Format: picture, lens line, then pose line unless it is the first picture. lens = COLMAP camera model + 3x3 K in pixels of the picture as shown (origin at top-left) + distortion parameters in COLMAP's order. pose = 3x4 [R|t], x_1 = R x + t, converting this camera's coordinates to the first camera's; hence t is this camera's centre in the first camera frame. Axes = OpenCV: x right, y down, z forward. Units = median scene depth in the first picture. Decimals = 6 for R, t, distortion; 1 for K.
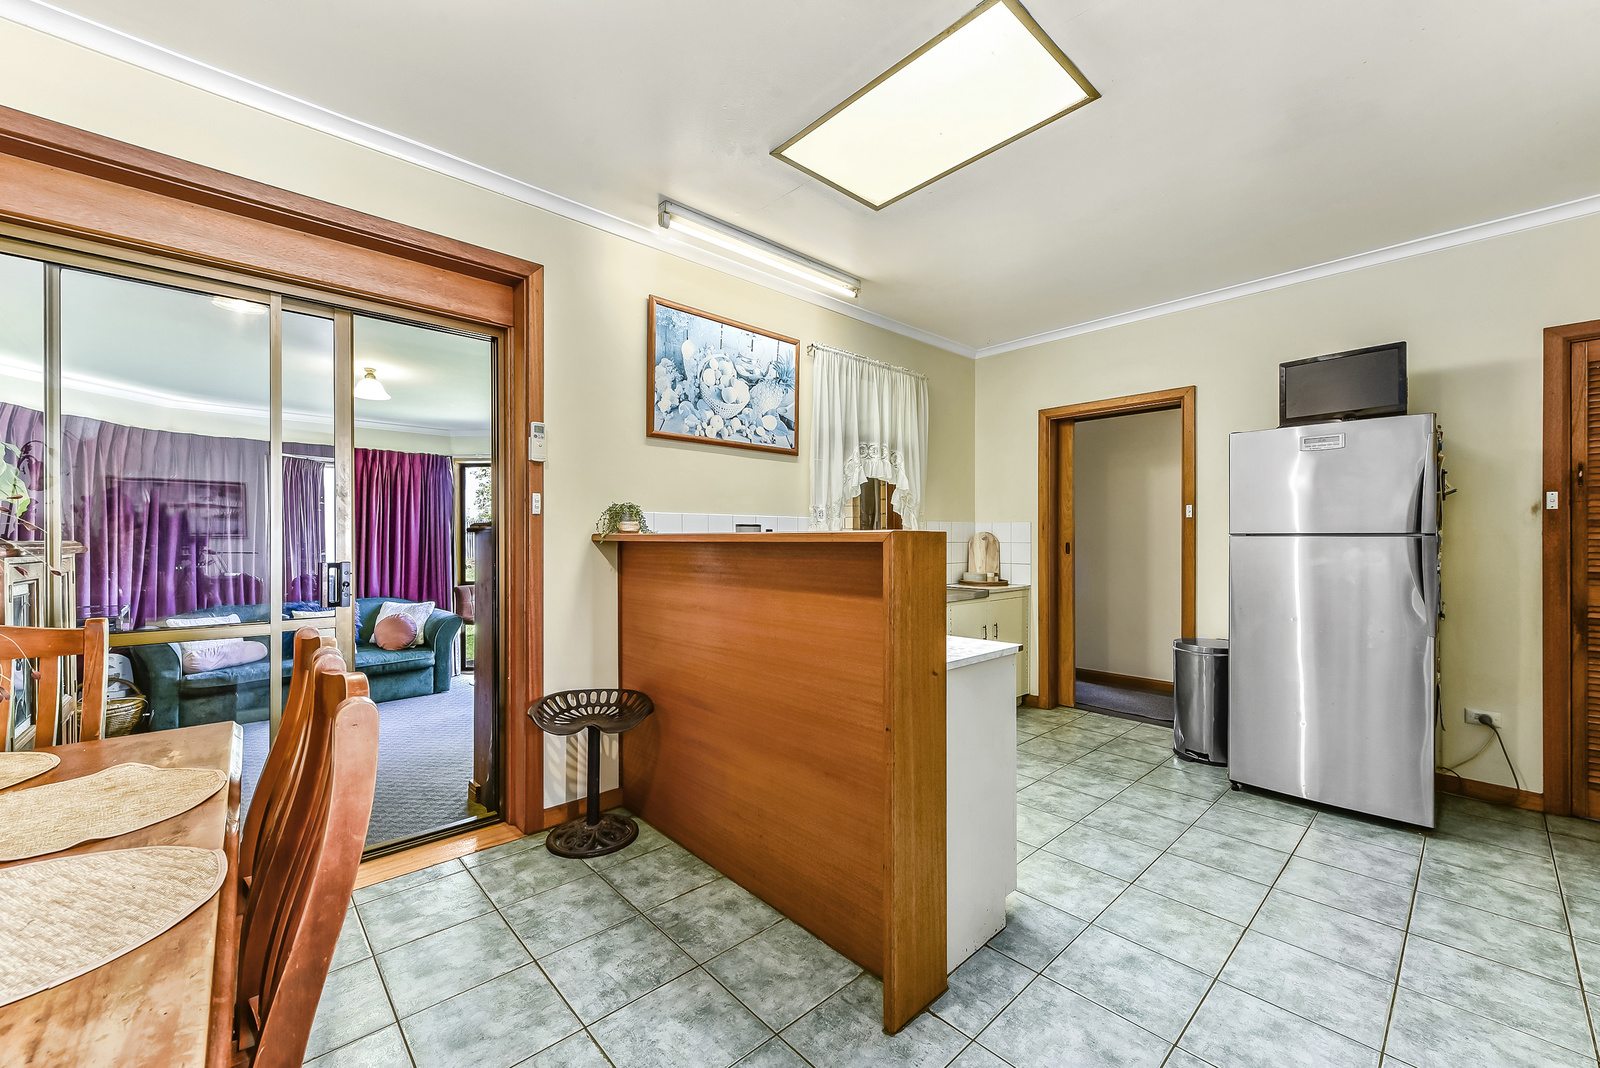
lens RADIAL K [[632.5, 0, 801.2], [0, 632.5, 532.6], [0, 0, 1]] dist [-0.003329, -0.000098]
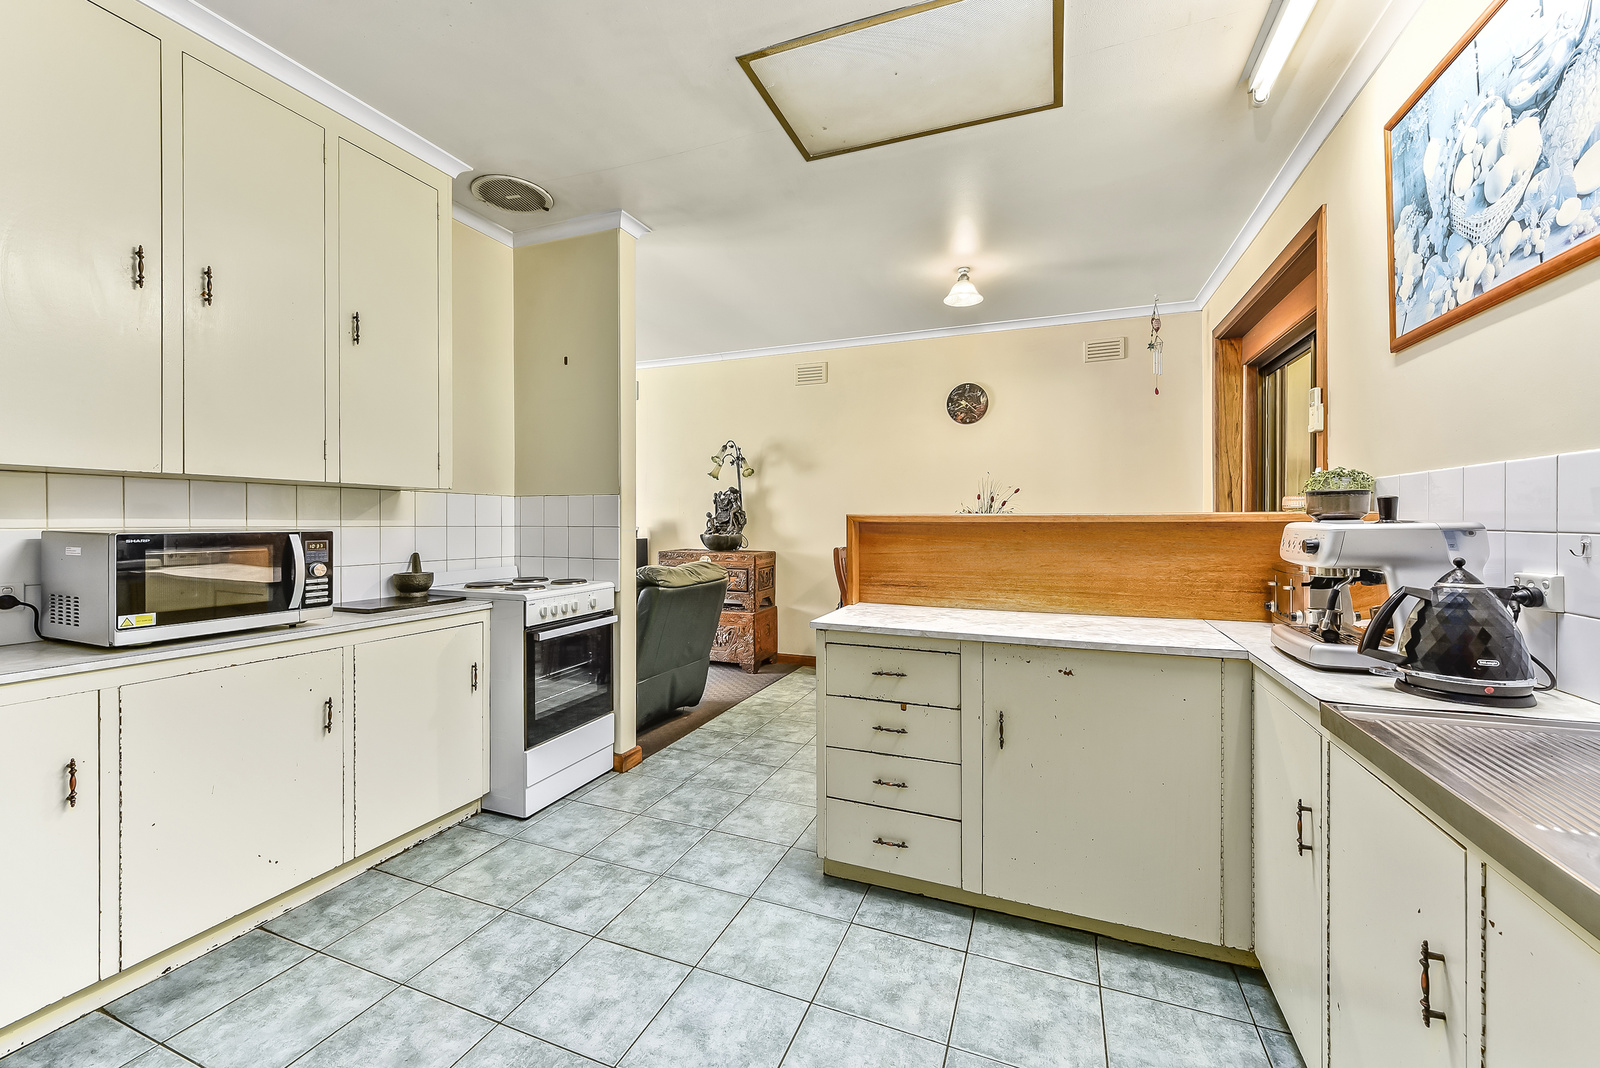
lens RADIAL K [[632.5, 0, 803.1], [0, 632.5, 518.1], [0, 0, 1]] dist [-0.003329, -0.000098]
pose [[-0.904557, 0.002698, -0.426345, 0.319114], [-0.001111, 0.999962, 0.008685, -0.002263], [0.426352, 0.008329, -0.904519, 0.764945]]
